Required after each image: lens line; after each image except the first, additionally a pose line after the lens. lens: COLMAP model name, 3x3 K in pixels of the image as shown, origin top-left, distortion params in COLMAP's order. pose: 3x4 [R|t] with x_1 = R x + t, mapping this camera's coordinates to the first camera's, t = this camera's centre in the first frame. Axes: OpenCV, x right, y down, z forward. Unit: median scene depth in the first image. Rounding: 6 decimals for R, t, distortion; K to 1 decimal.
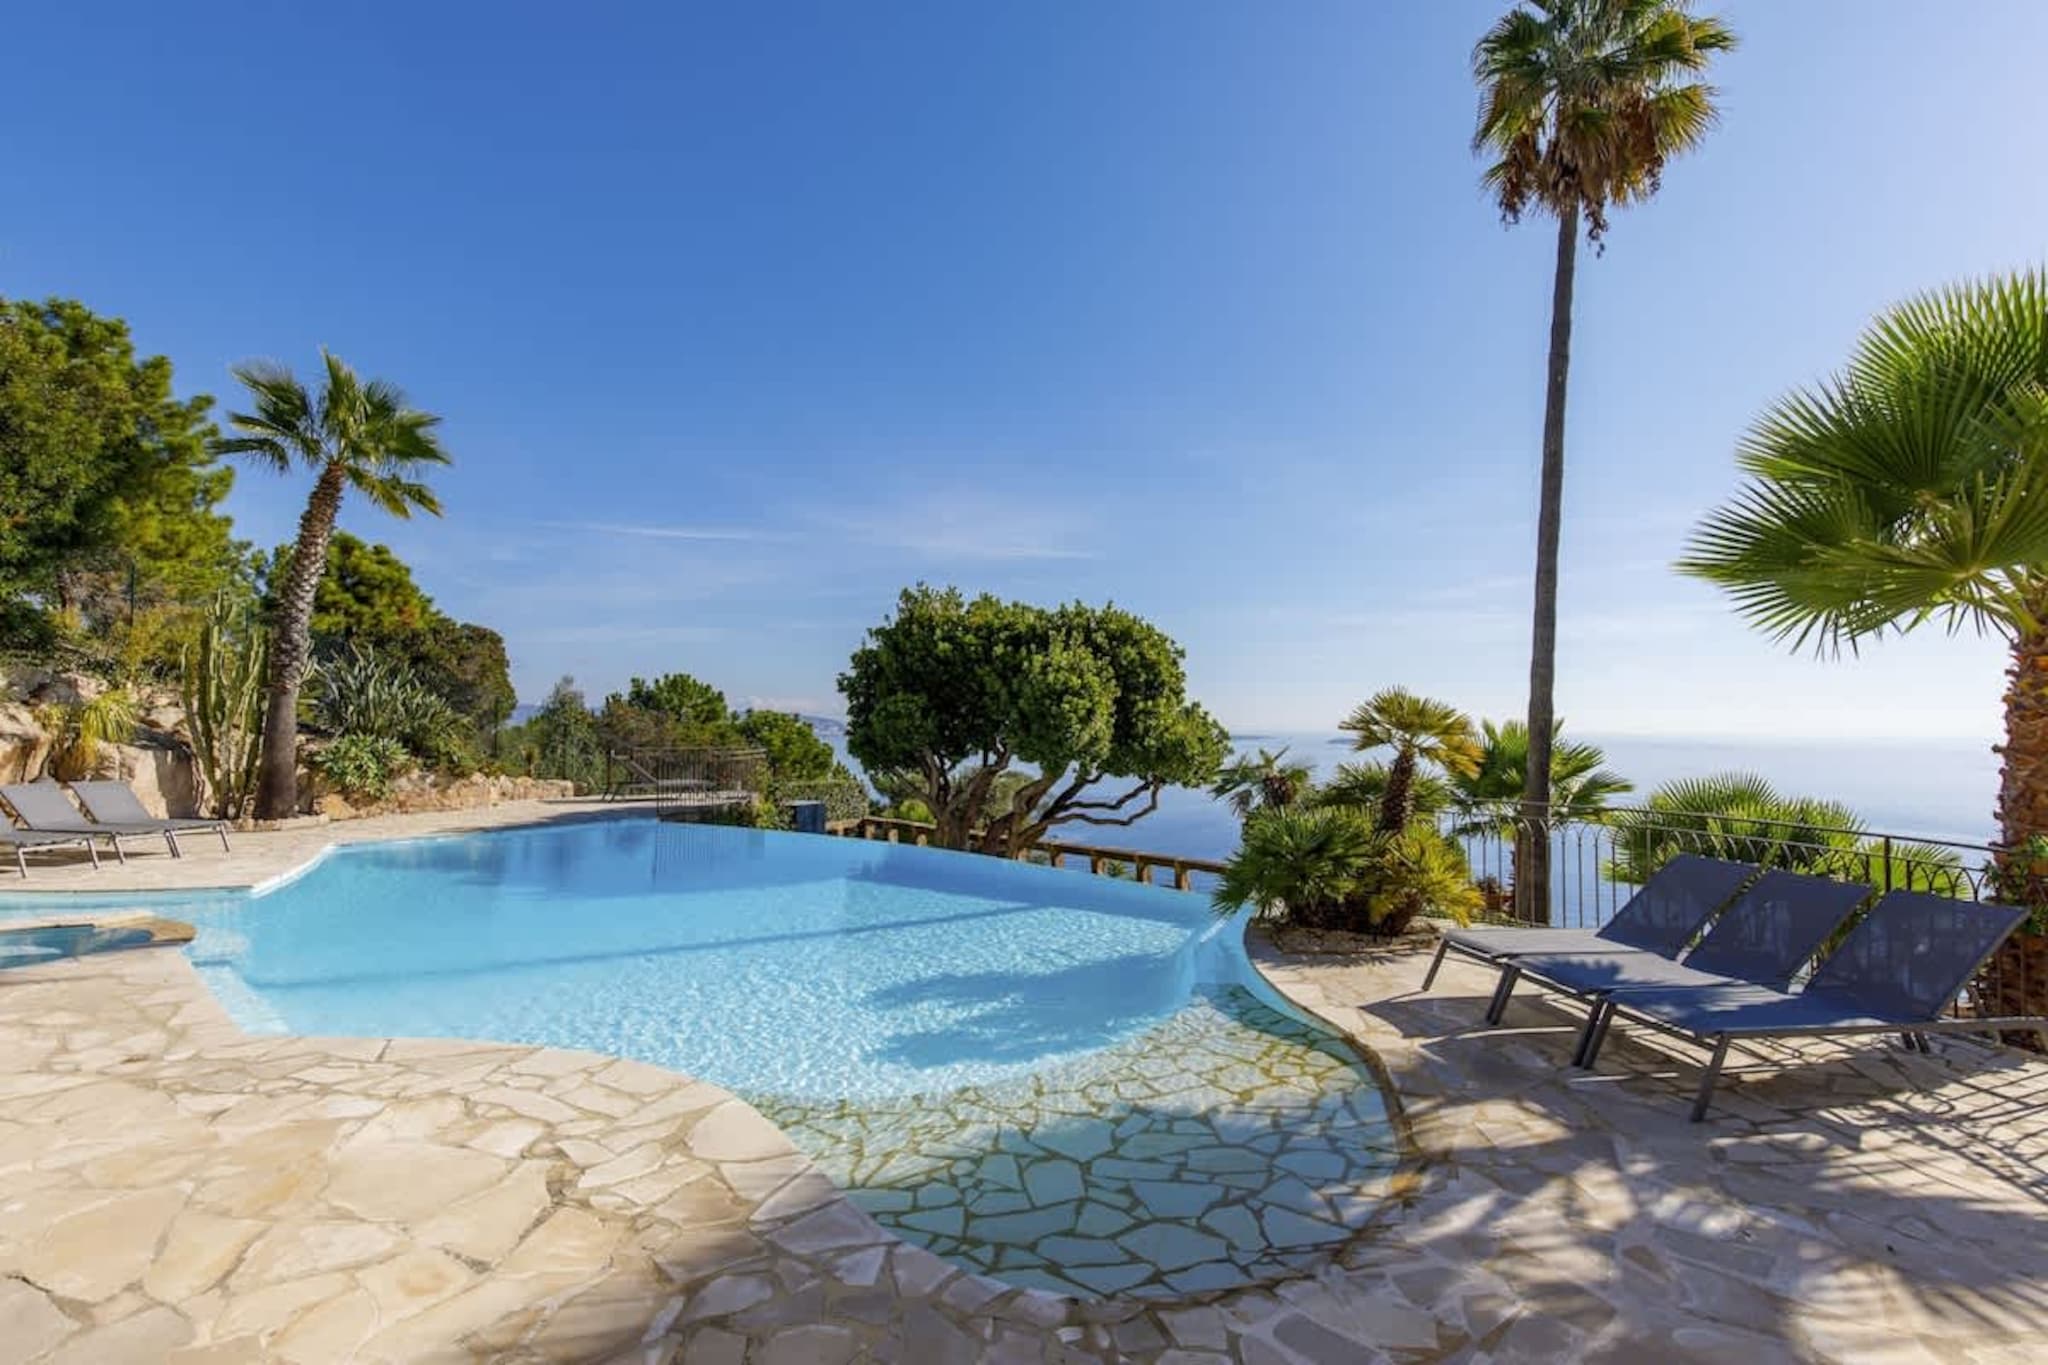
lens RADIAL K [[929.1, 0, 1032.0], [0, 929.1, 677.0], [0, 0, 1]] dist [0.012347, -0.000011]
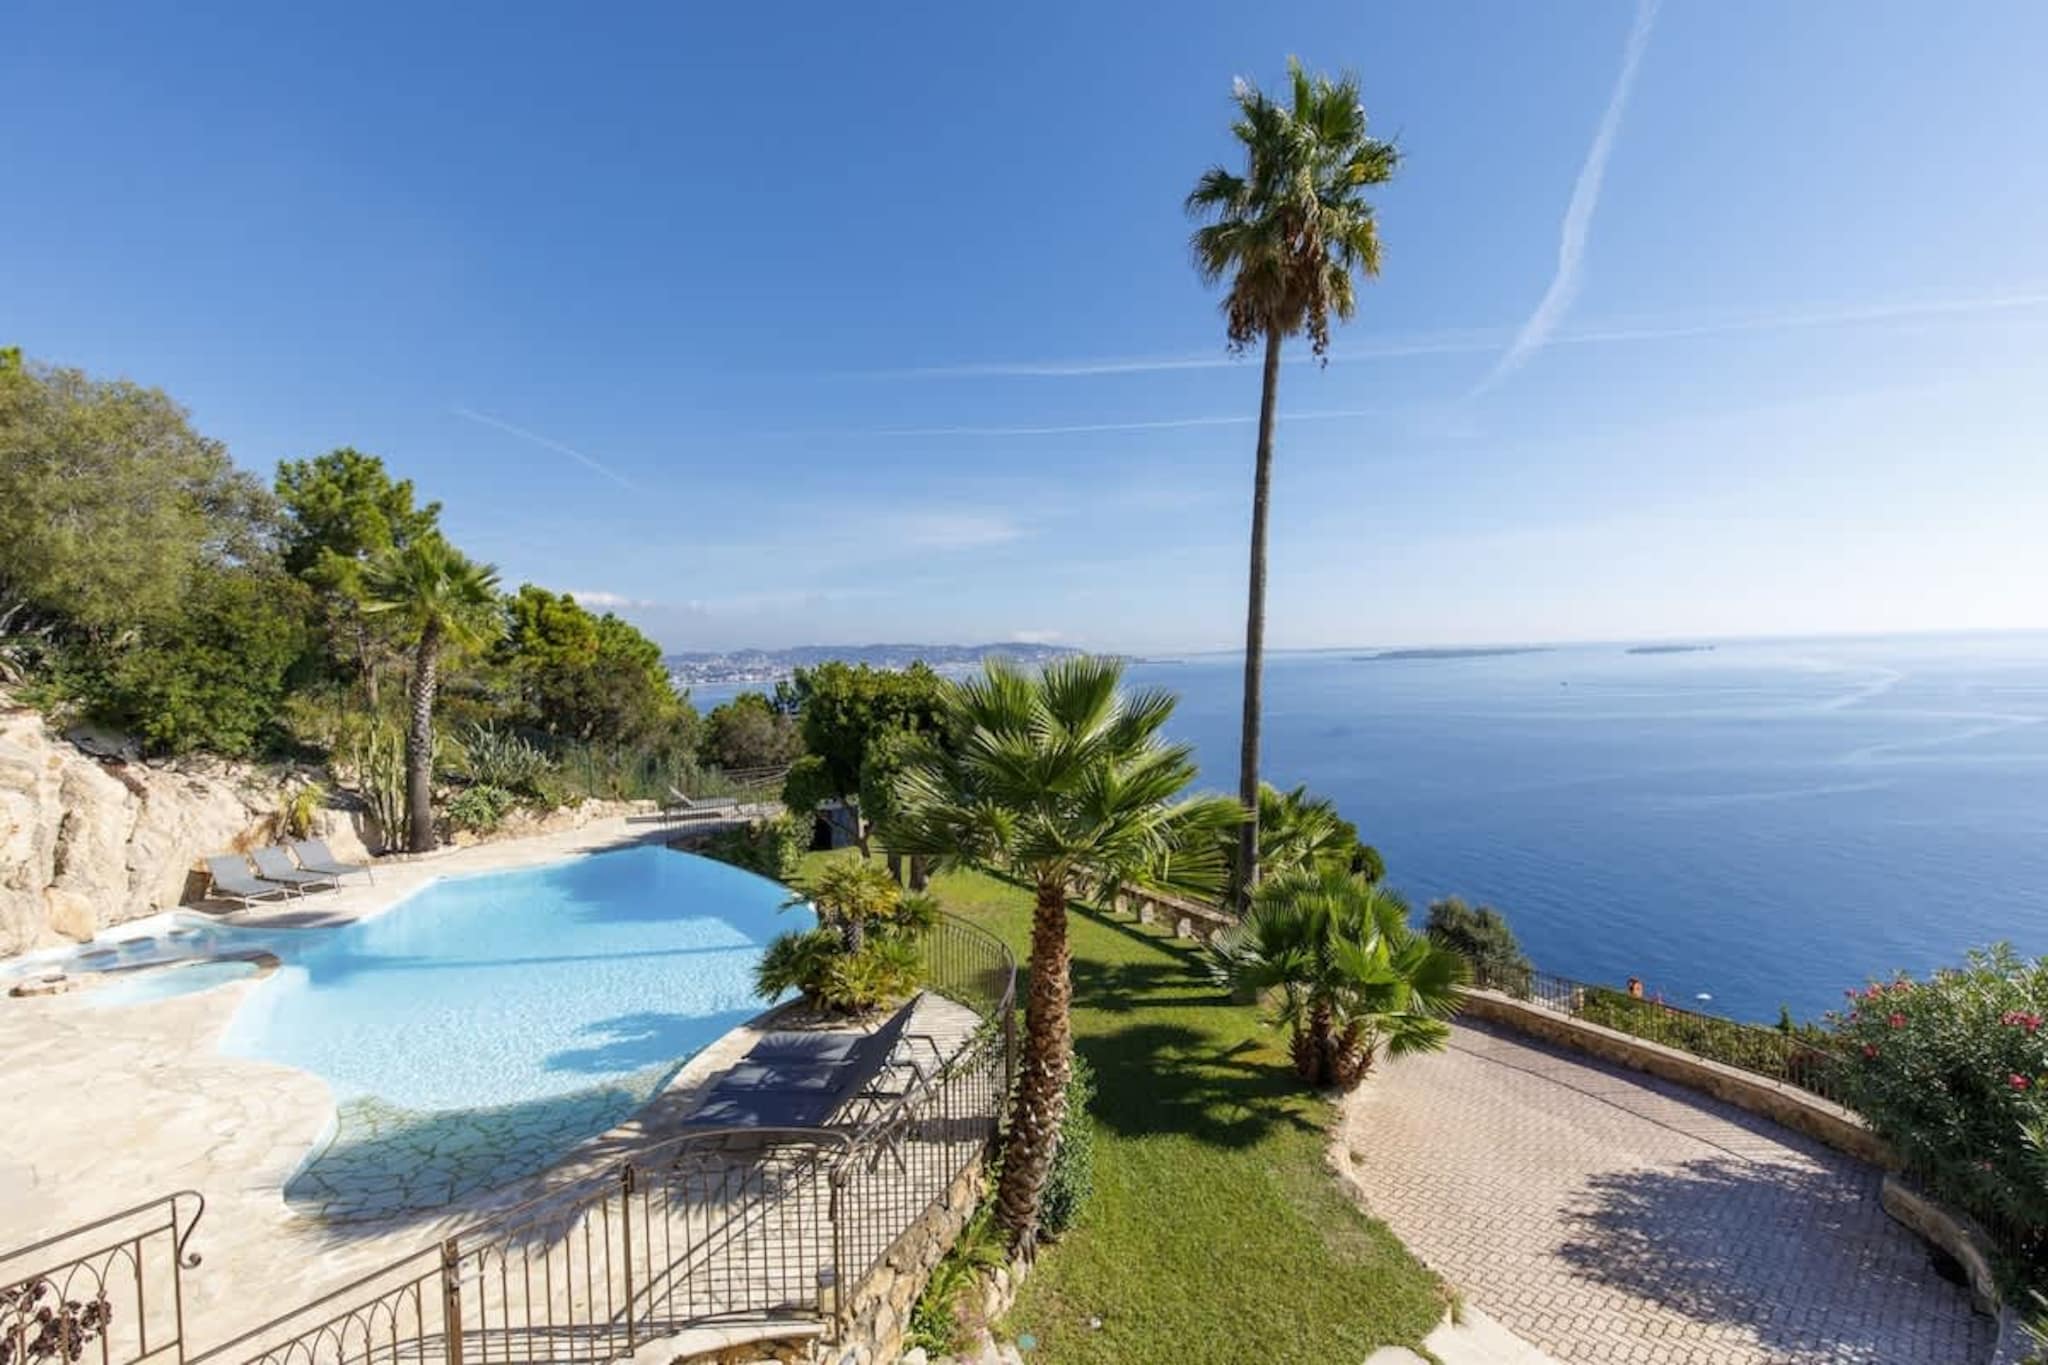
lens RADIAL K [[929.1, 0, 1029.5], [0, 929.1, 680.1], [0, 0, 1]] dist [0.012347, -0.000011]
pose [[0.963496, -0.031694, -0.265839, 0.533547], [0.054200, 0.995498, 0.077755, -0.182569], [0.262177, -0.089325, 0.960877, -0.172777]]
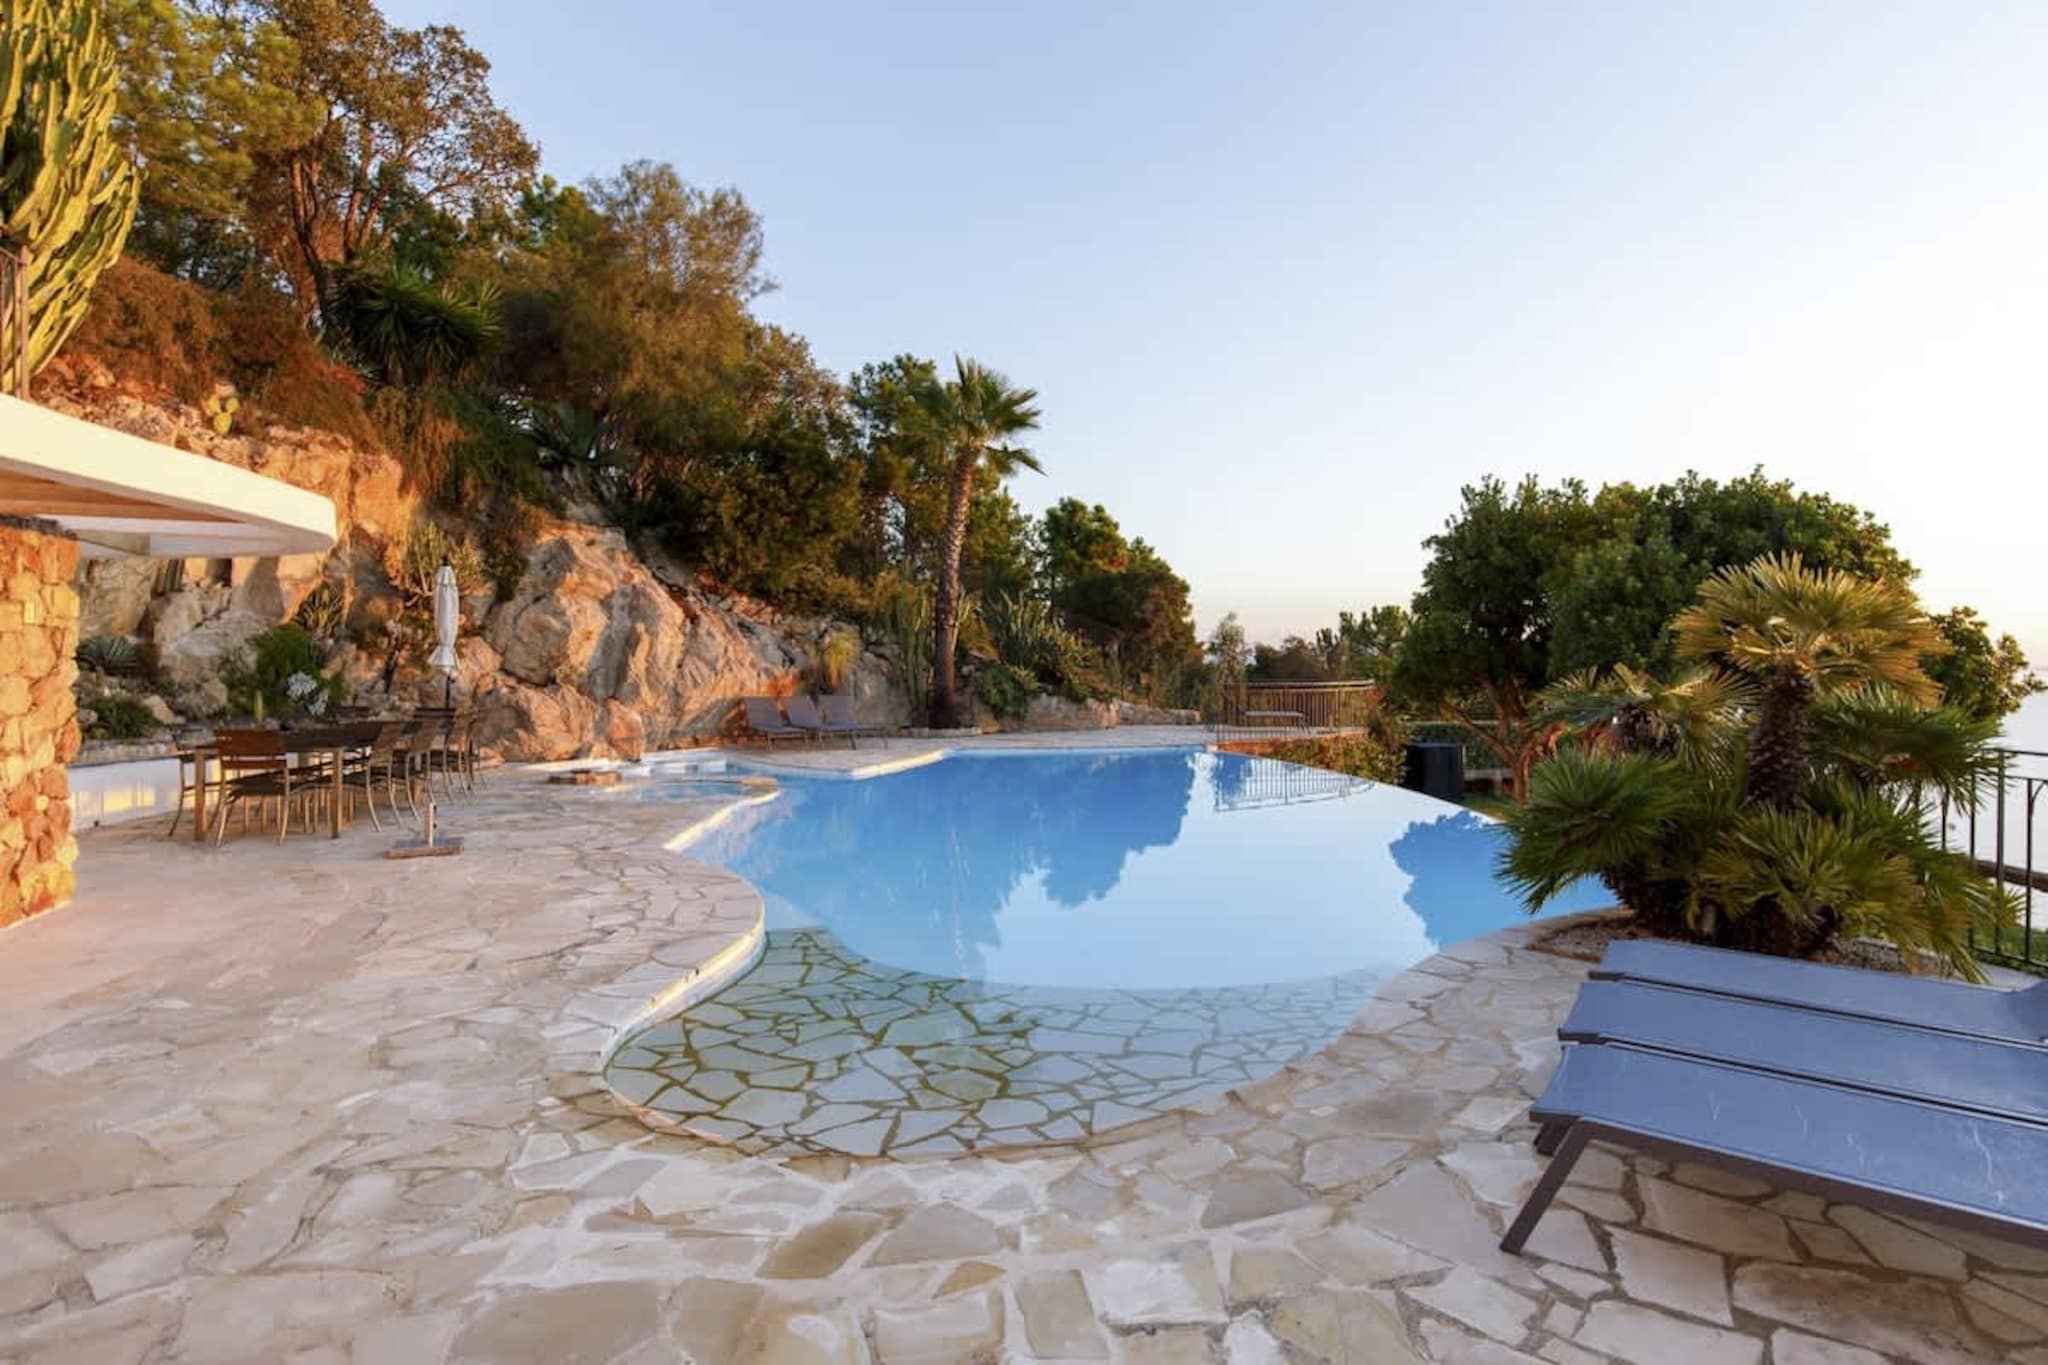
lens RADIAL K [[1012.4, 0, 1031.5], [0, 1012.4, 662.9], [0, 0, 1]] dist [-0.000133, 0.000357]
pose [[0.710111, -0.006610, -0.704059, 0.249893], [0.041423, 0.998616, 0.032404, 0.019225], [0.702870, -0.052175, 0.709402, 0.092901]]
